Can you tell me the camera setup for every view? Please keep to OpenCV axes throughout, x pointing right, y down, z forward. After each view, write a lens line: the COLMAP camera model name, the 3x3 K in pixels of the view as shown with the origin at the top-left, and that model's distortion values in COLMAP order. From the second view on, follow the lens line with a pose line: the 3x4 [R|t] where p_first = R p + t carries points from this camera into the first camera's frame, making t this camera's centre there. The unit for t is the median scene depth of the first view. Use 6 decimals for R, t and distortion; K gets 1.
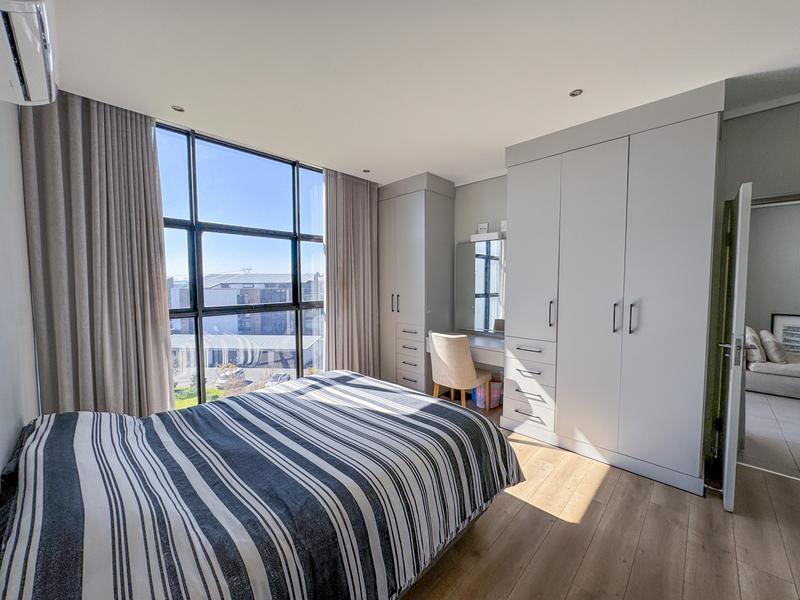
lens RADIAL K [[318.2, 0, 400.0], [0, 318.2, 299.5], [0, 0, 1]] dist [-0.001618, -0.000026]
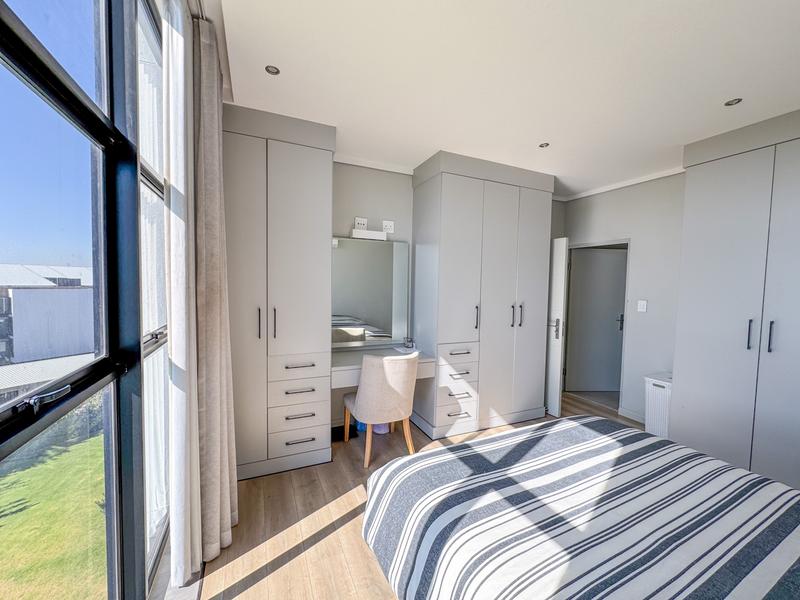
lens RADIAL K [[318.2, 0, 400.0], [0, 318.2, 299.5], [0, 0, 1]] dist [-0.001618, -0.000026]
pose [[0.366163, -0.034676, 0.929904, -0.643286], [0.032409, 0.999174, 0.024498, -0.052715], [-0.929986, 0.021167, 0.366984, 0.784277]]
